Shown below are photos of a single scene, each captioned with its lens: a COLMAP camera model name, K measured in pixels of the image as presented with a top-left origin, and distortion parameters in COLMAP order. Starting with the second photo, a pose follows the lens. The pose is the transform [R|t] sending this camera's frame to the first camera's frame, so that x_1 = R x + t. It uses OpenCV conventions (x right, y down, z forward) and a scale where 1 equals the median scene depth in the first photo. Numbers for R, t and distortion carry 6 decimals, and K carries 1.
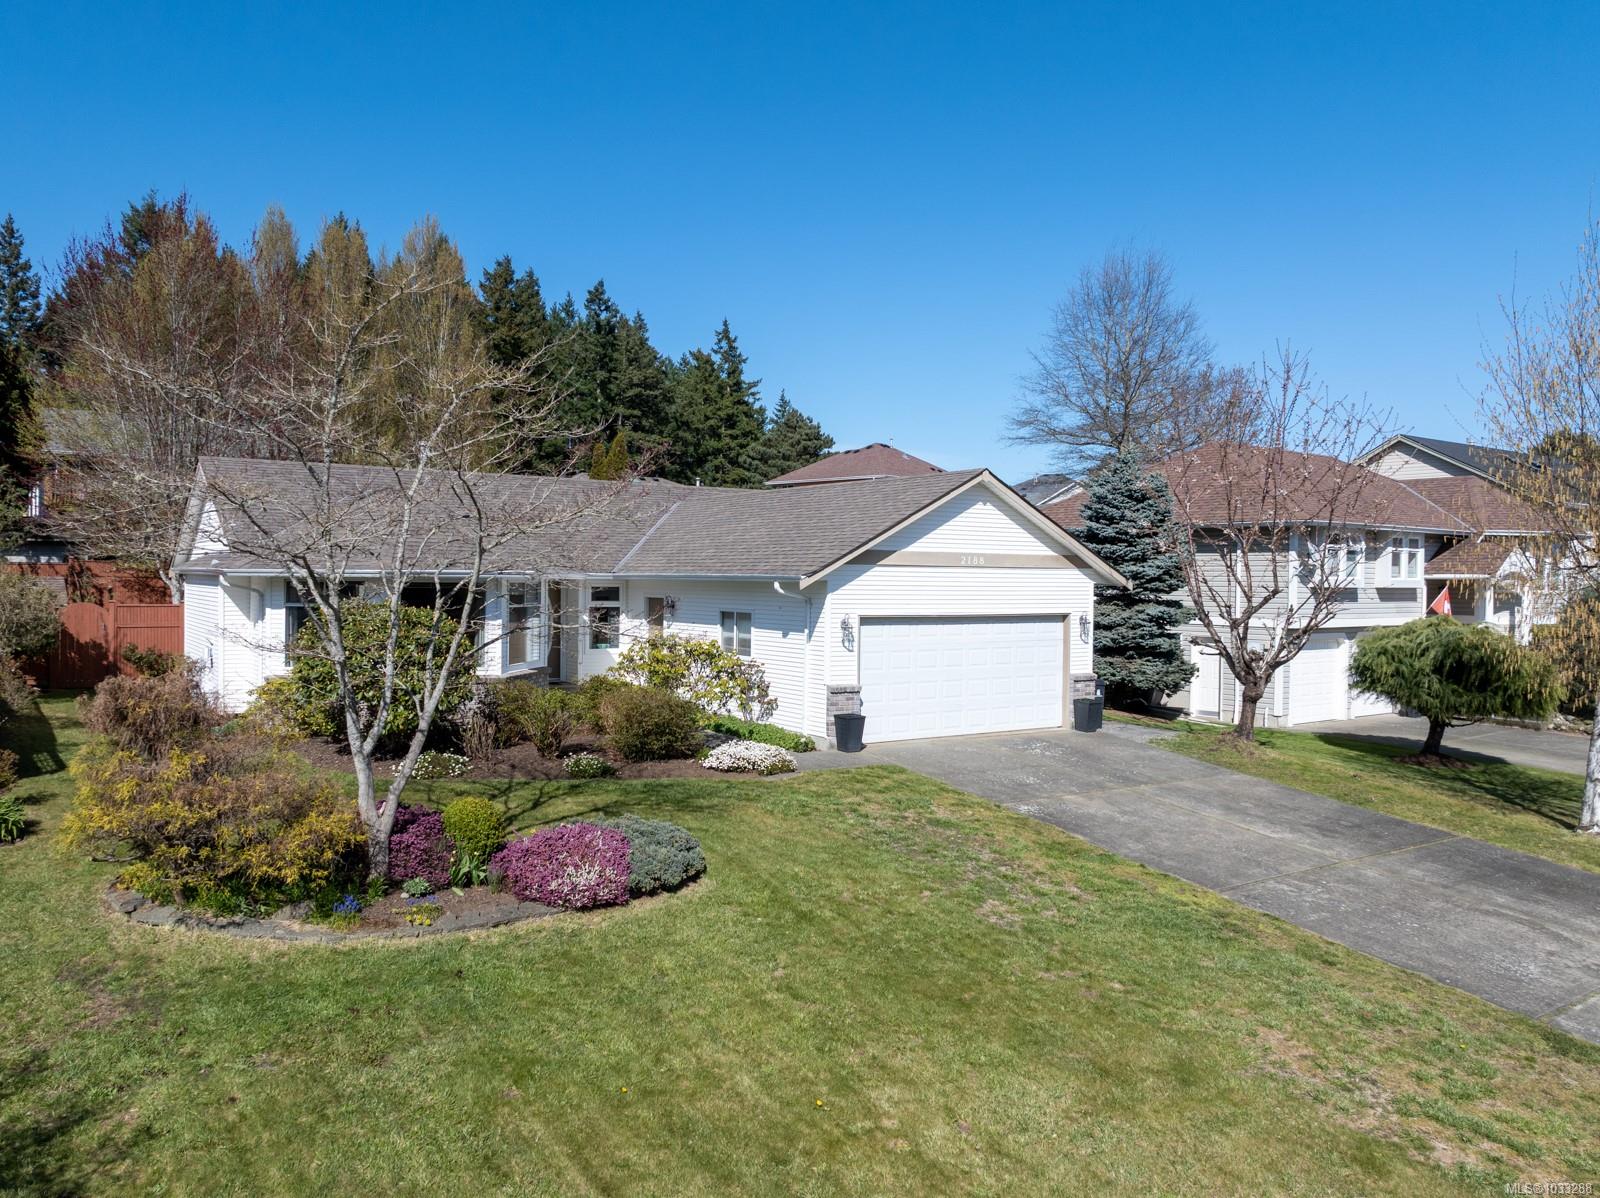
lens RADIAL K [[1234.7, 0, 766.7], [0, 1234.7, 596.9], [0, 0, 1]] dist [-0.032362, -0.002514]
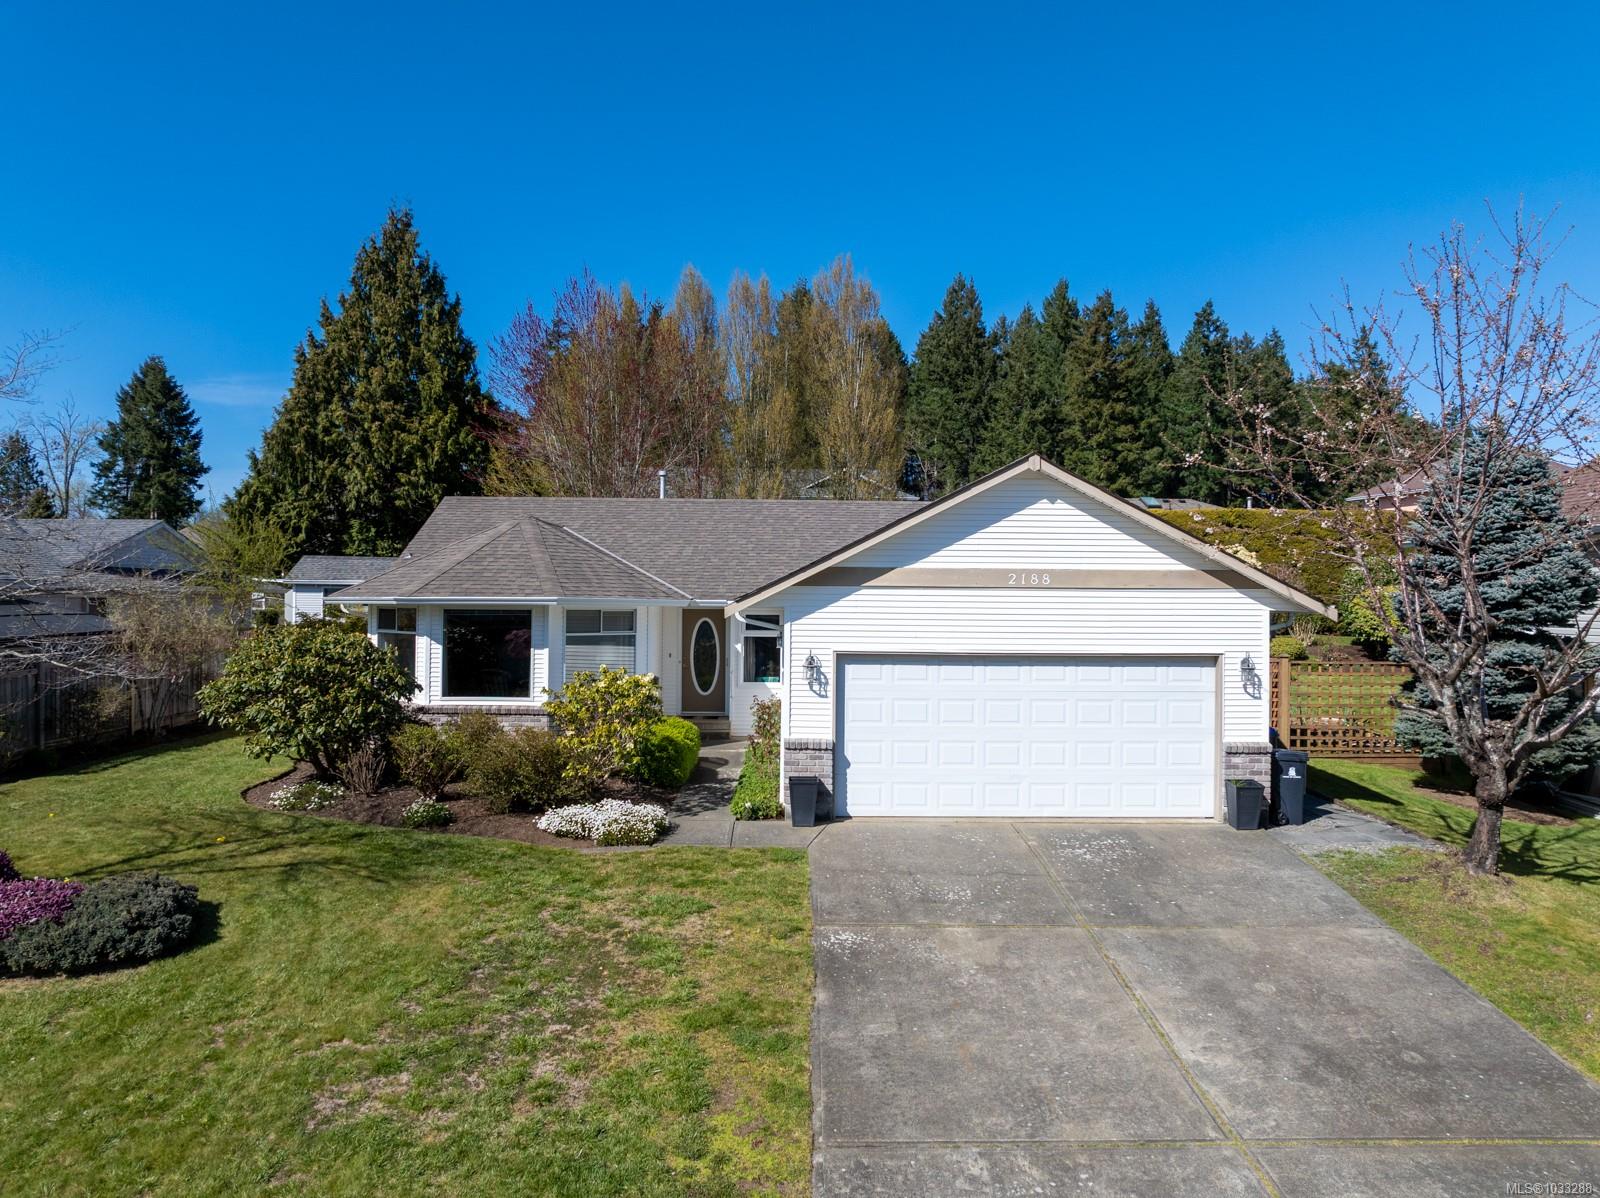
lens RADIAL K [[1152.5, 0, 787.8], [0, 1152.5, 587.8], [0, 0, 1]] dist [-0.038377, 0.000718]
pose [[0.833631, -0.011082, -0.552210, 0.371605], [-0.007053, 0.999504, -0.030707, -0.002193], [0.552276, 0.029493, 0.833139, 0.306707]]
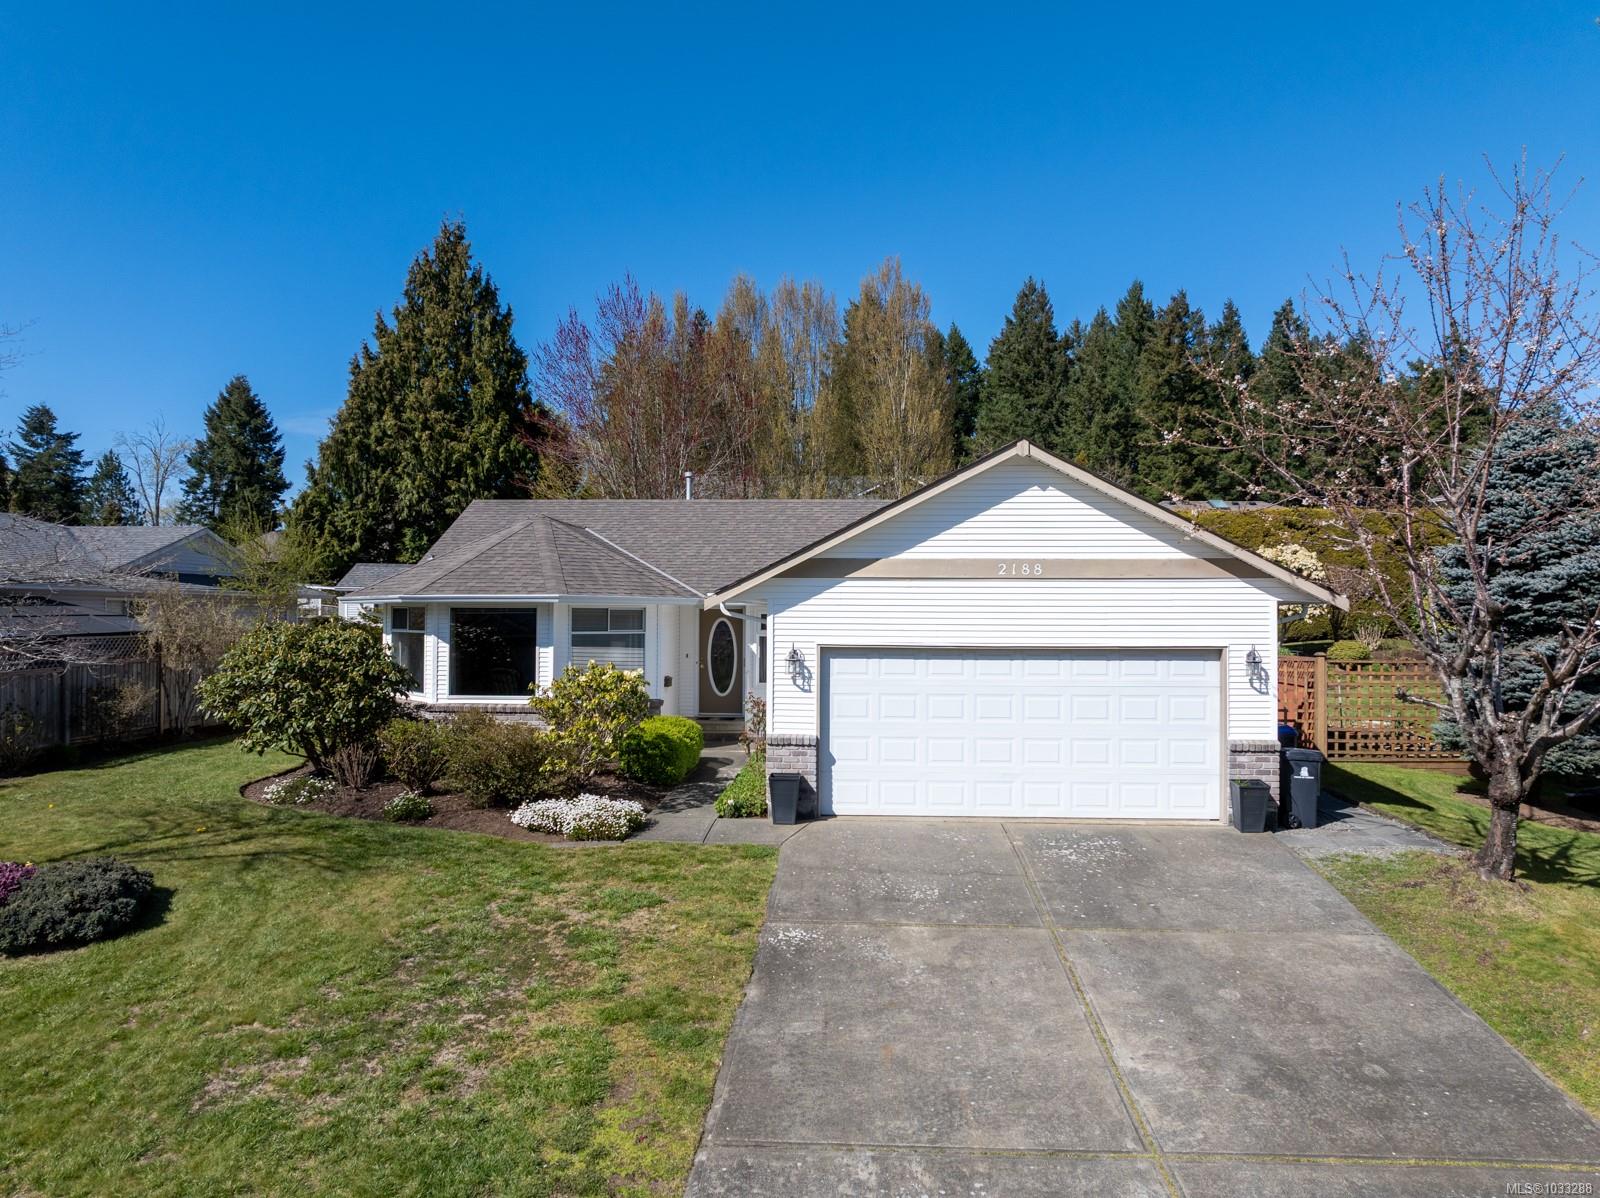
lens RADIAL K [[1152.5, 0, 786.1], [0, 1152.5, 596.5], [0, 0, 1]] dist [-0.038377, 0.000718]
pose [[0.790726, -0.016954, -0.611935, 0.405473], [-0.004525, 0.999427, -0.033537, 0.007411], [0.612153, 0.029287, 0.790197, 0.347935]]
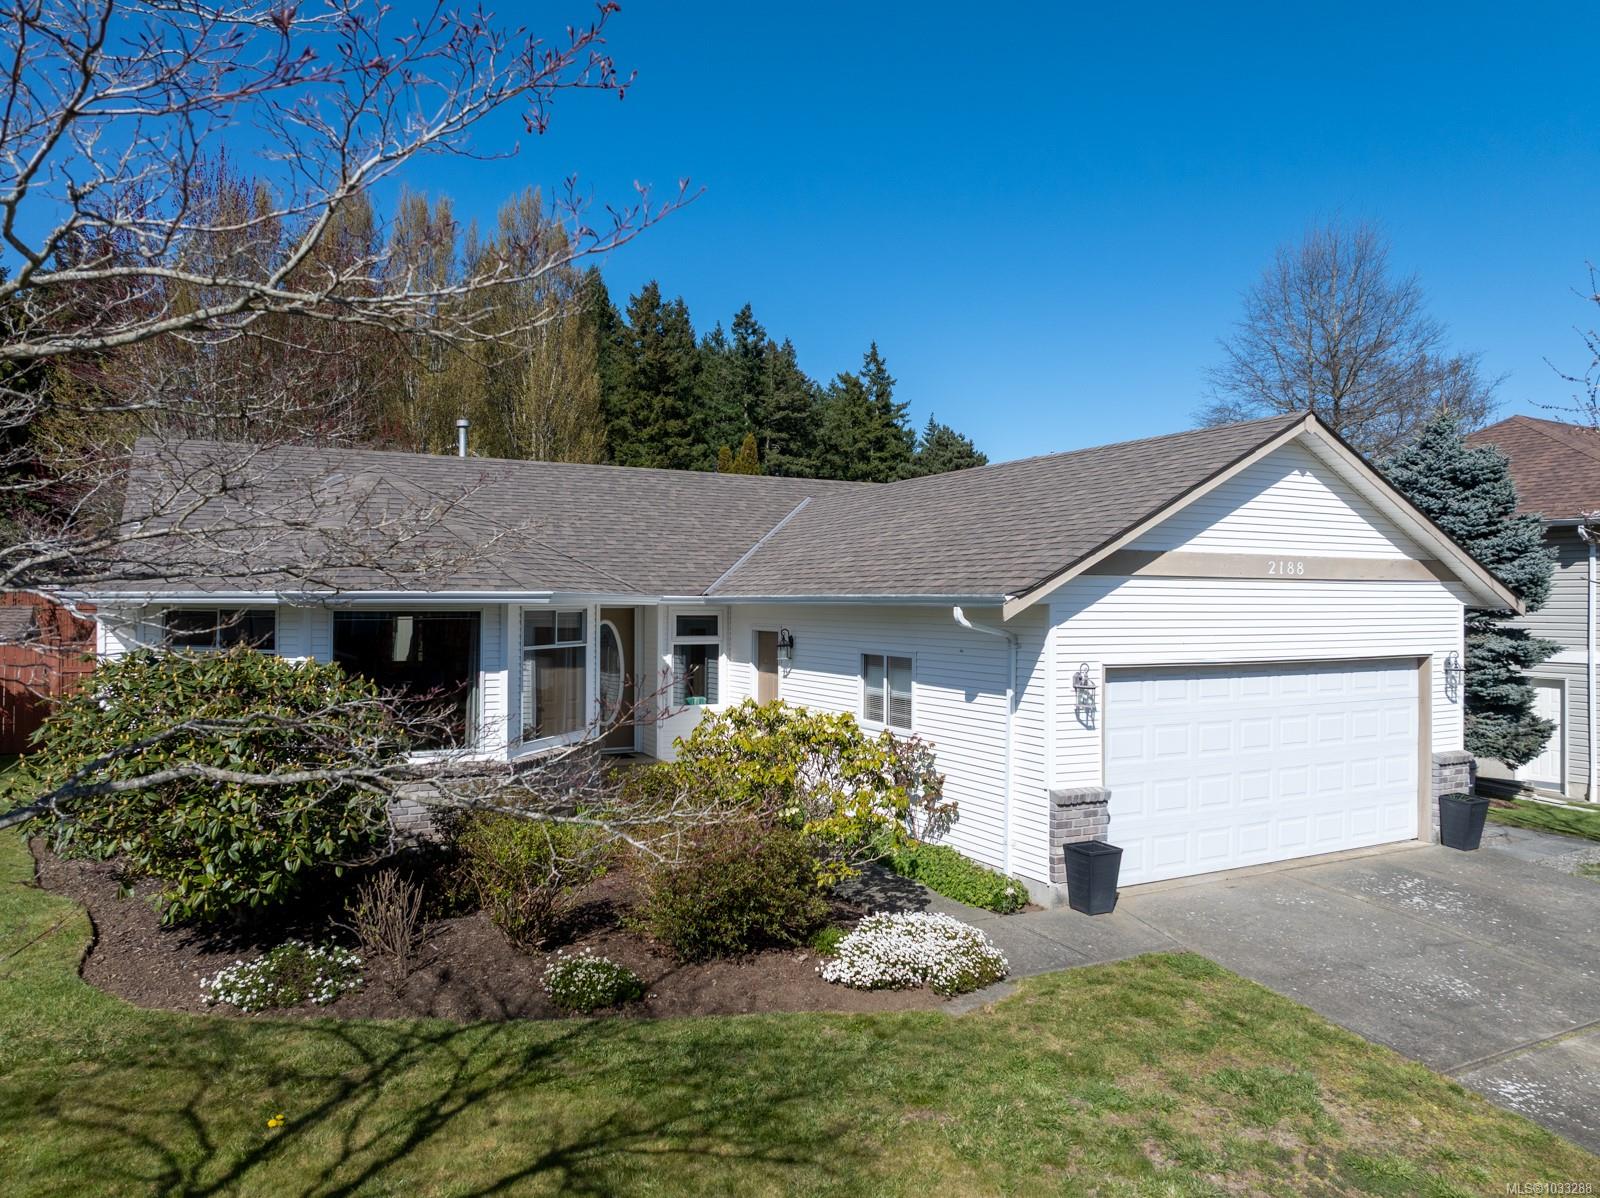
lens RADIAL K [[1152.5, 0, 802.9], [0, 1152.5, 592.6], [0, 0, 1]] dist [-0.038377, 0.000718]
pose [[0.995276, -0.007759, -0.096779, -0.009424], [0.005444, 0.999693, -0.024163, -0.005164], [0.096937, 0.023522, 0.995013, 0.376320]]
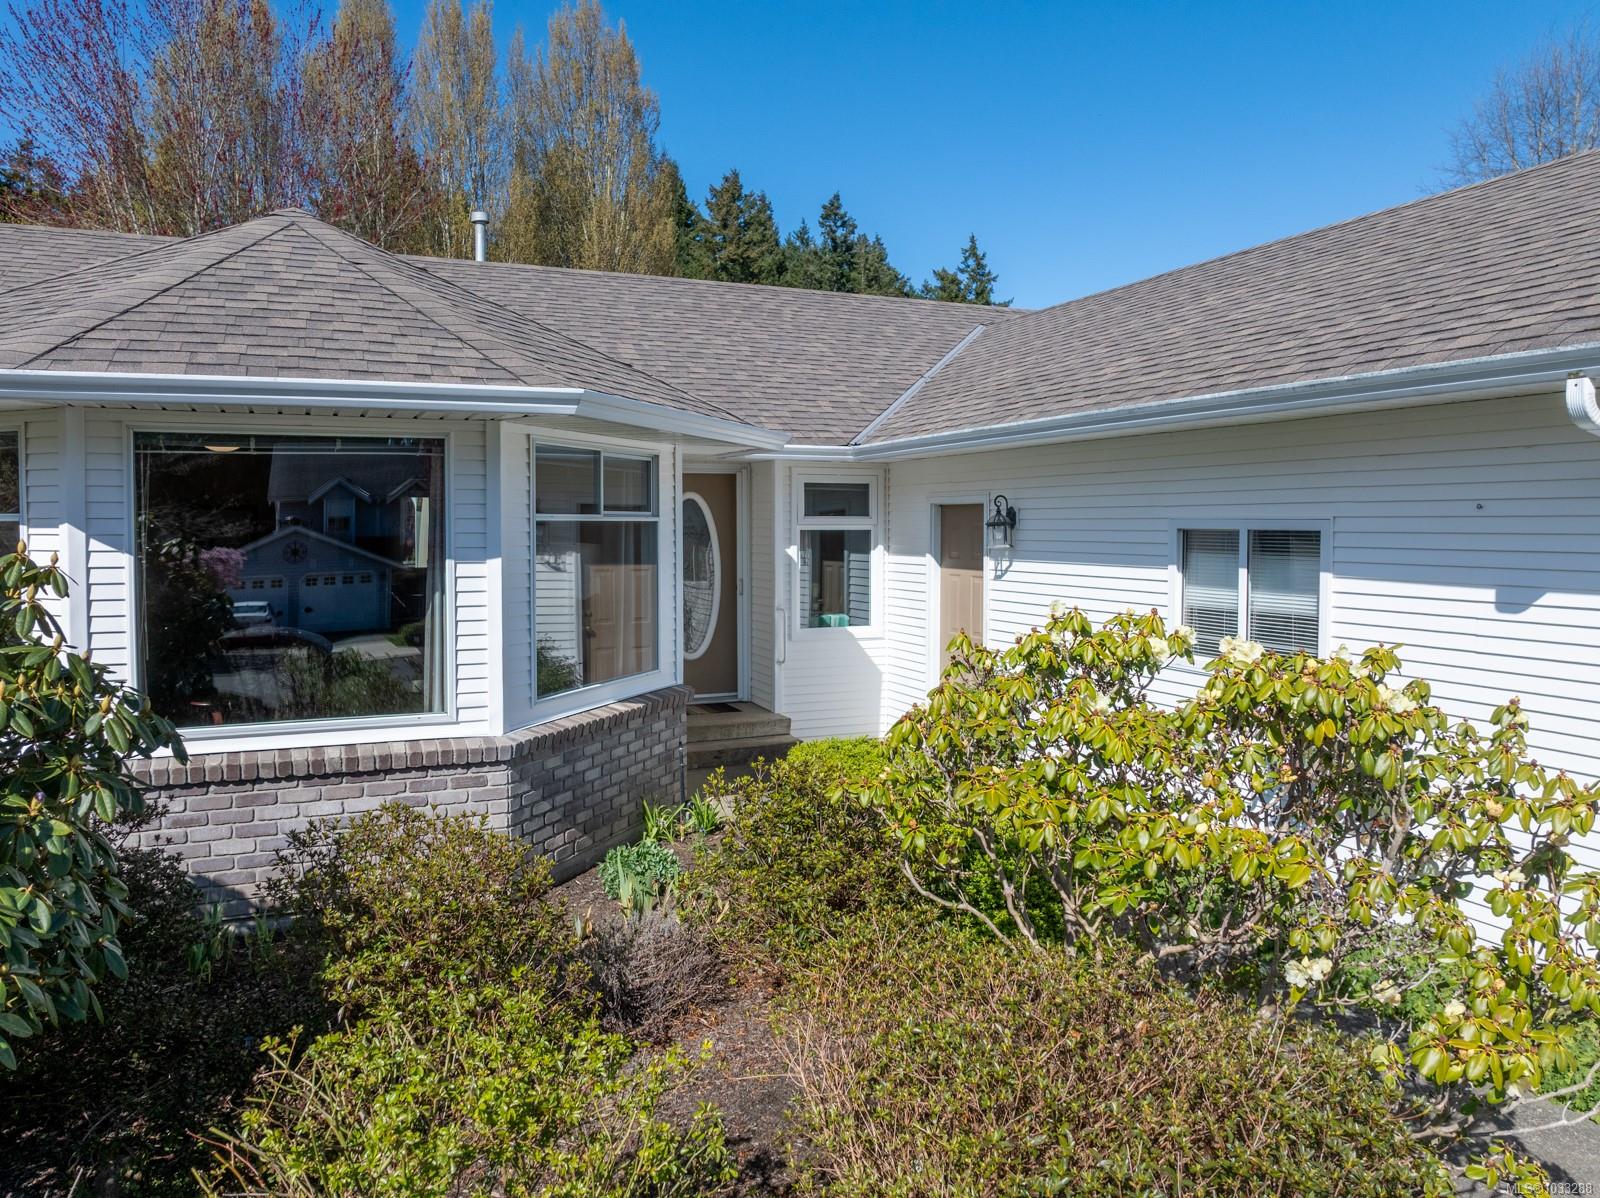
lens RADIAL K [[1152.5, 0, 788.6], [0, 1152.5, 599.1], [0, 0, 1]] dist [-0.038377, 0.000718]
pose [[0.983788, -0.003129, -0.179311, -0.078127], [0.011844, 0.998799, 0.047549, 0.013466], [0.178946, -0.048902, 0.982643, 0.622728]]
